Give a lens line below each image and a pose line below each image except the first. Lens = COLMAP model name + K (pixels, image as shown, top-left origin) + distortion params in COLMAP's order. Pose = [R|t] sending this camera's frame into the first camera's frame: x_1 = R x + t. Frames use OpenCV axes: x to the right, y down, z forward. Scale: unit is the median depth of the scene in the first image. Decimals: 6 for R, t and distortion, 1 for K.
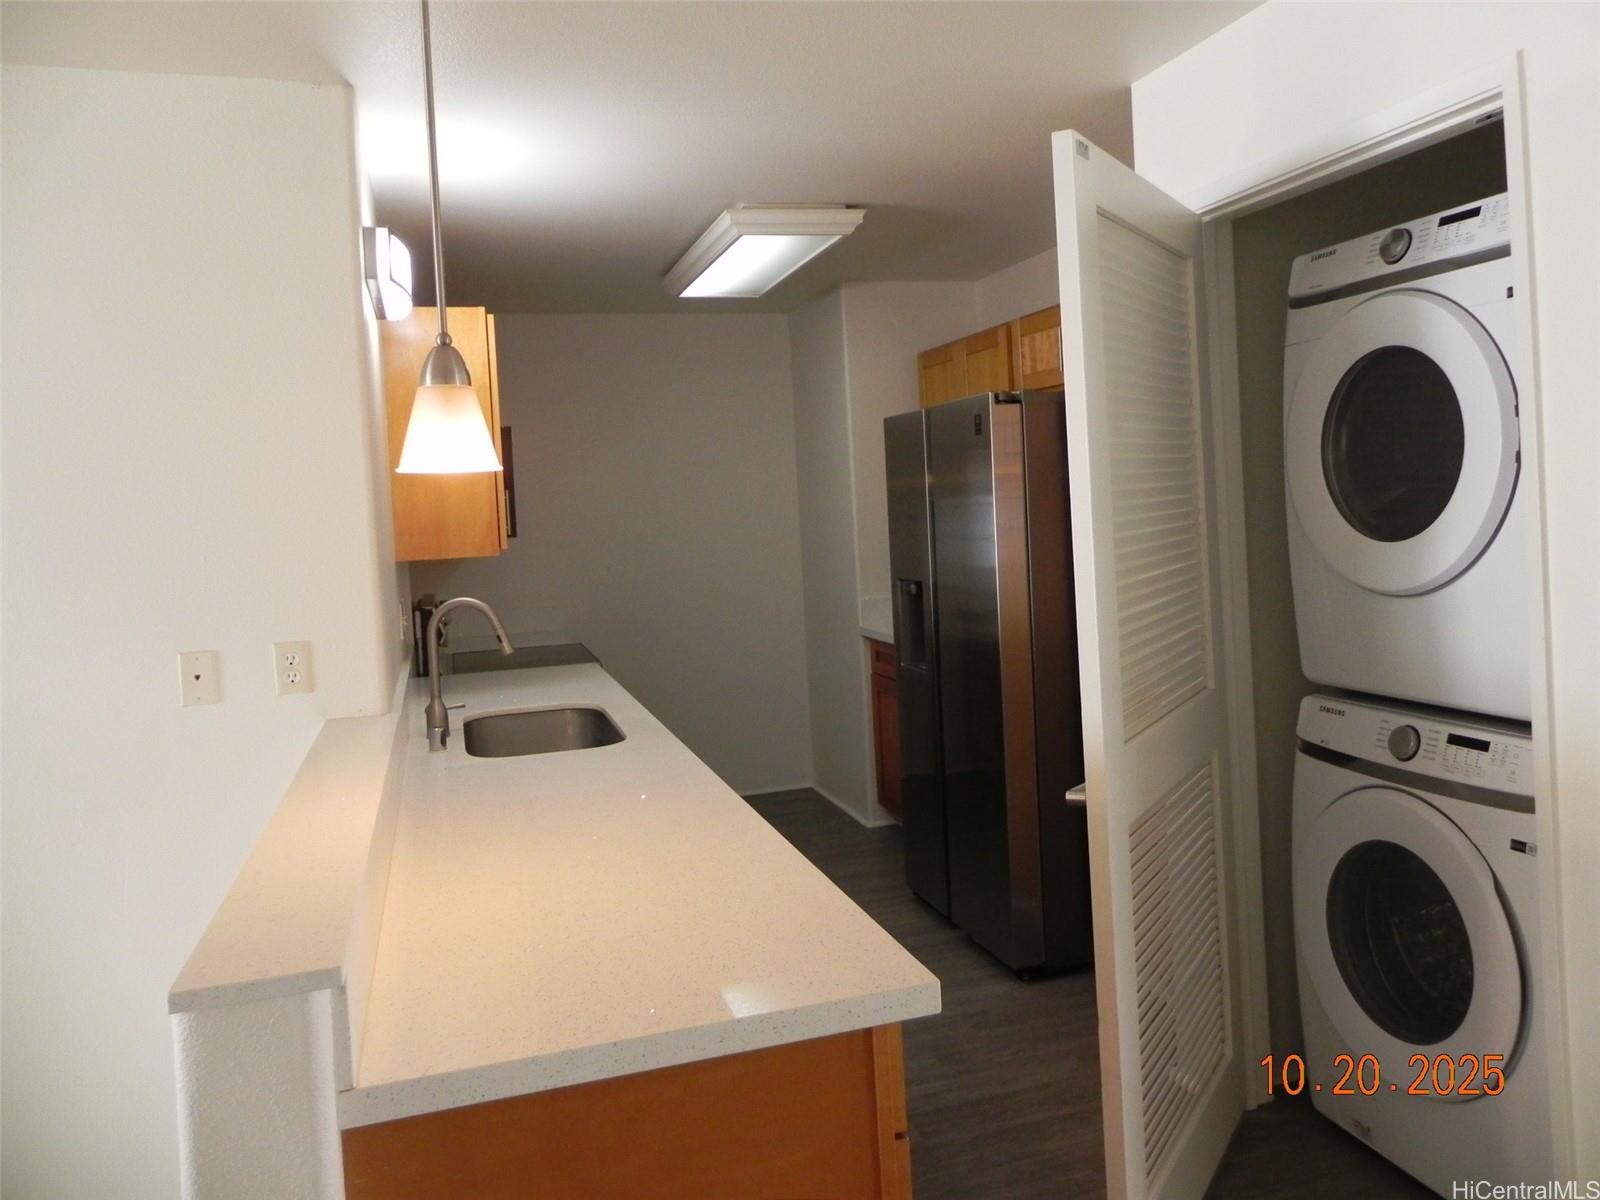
lens RADIAL K [[1180.5, 0, 805.6], [0, 1180.5, 537.1], [0, 0, 1]] dist [-0.030043, 0.047098]
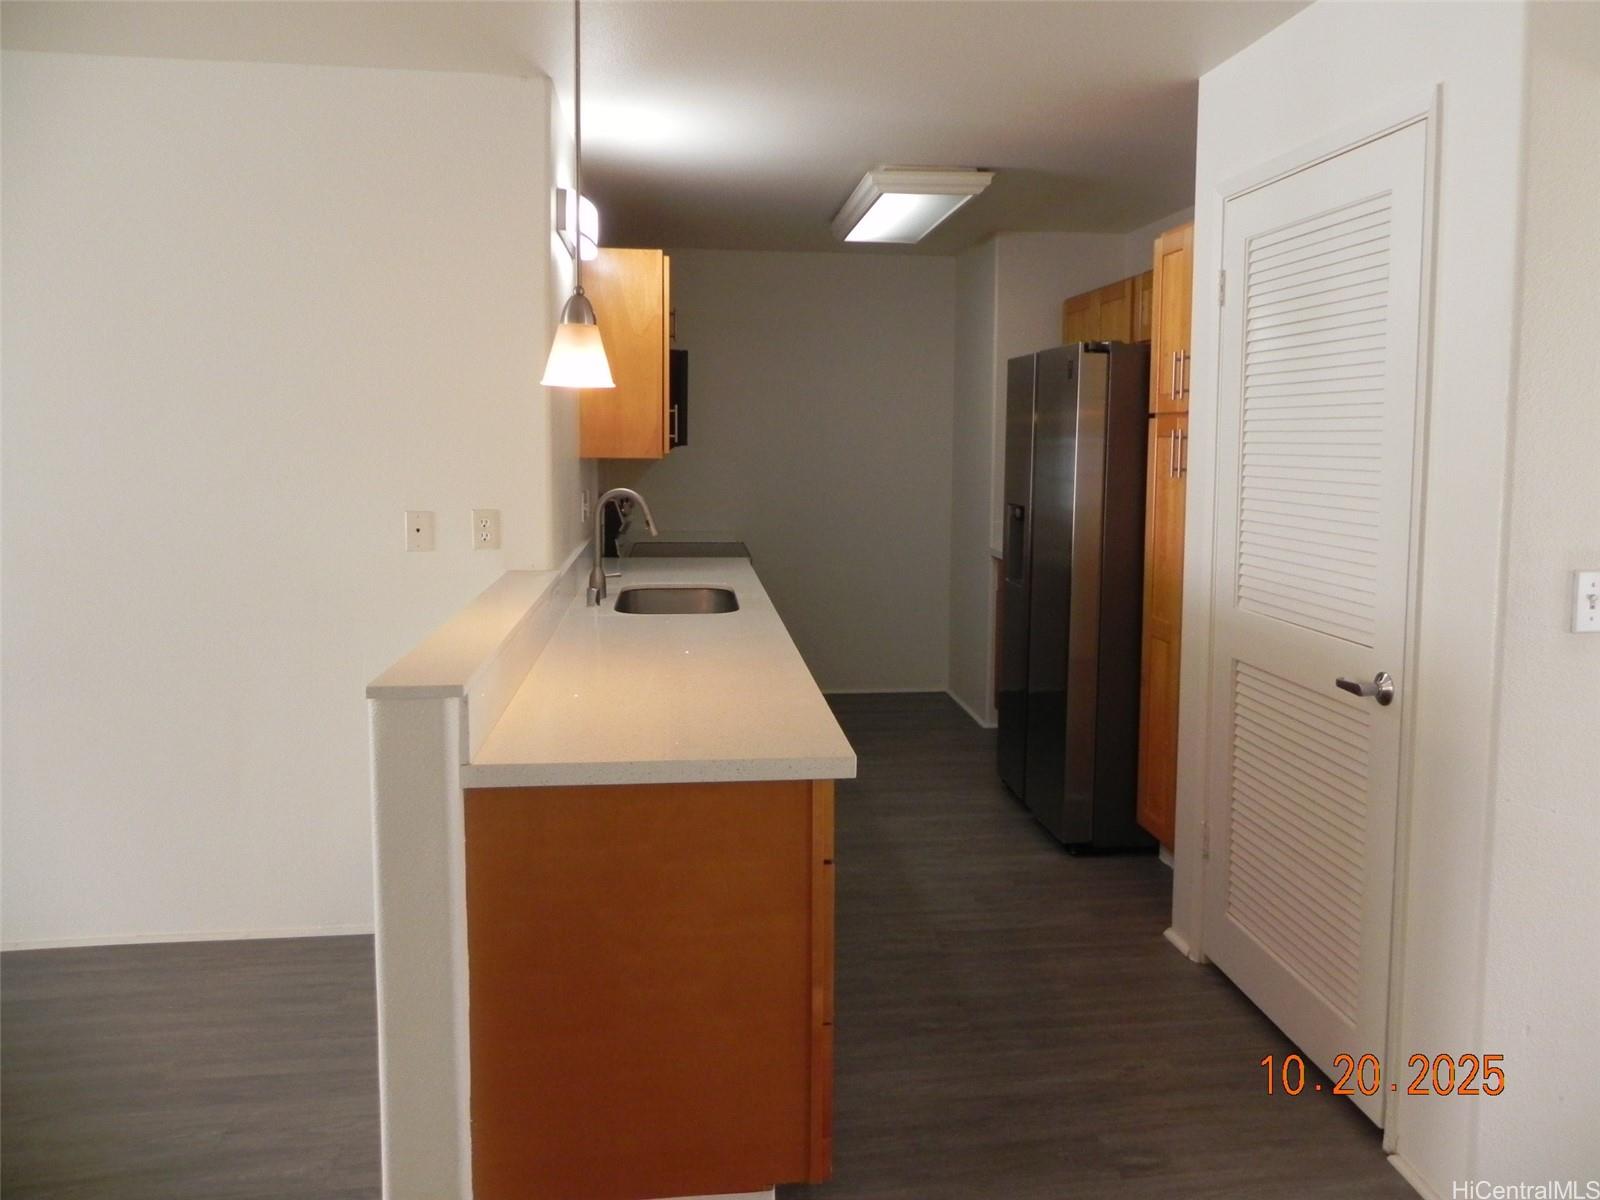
lens RADIAL K [[1180.5, 0, 805.6], [0, 1180.5, 537.1], [0, 0, 1]] dist [-0.030043, 0.047098]
pose [[0.979711, 0.078116, -0.184563, 0.120250], [-0.066755, 0.995517, 0.066999, 0.005766], [0.188970, -0.053319, 0.980534, -0.170661]]
